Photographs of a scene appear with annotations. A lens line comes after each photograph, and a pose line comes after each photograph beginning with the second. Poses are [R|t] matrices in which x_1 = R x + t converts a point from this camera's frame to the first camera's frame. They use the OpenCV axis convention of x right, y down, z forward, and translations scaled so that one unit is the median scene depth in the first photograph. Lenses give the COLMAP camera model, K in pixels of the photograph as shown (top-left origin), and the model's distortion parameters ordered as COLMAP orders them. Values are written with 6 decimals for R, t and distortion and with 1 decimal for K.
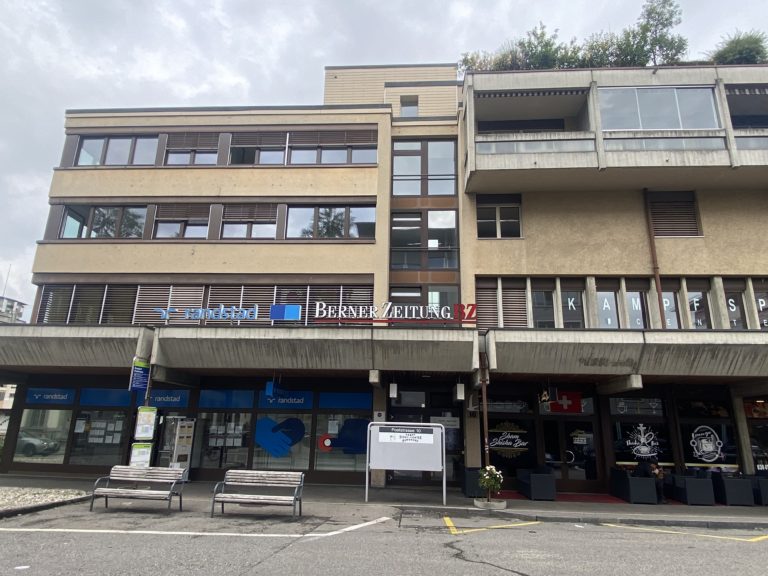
lens RADIAL K [[495.0, 0, 384.4], [0, 495.0, 288.8], [0, 0, 1]] dist [-0.001064, -0.000071]
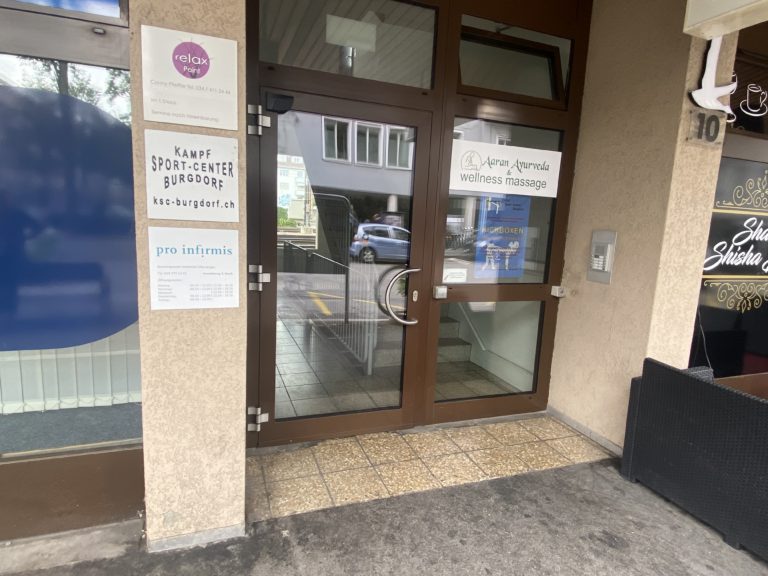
lens RADIAL K [[451.2, 0, 381.2], [0, 451.2, 290.2], [0, 0, 1]] dist [-0.004756, -0.000363]
pose [[0.911121, -0.046692, 0.409485, -0.015550], [-0.137017, 0.902730, 0.407804, 0.256770], [-0.388696, -0.427665, 0.816099, 0.872012]]
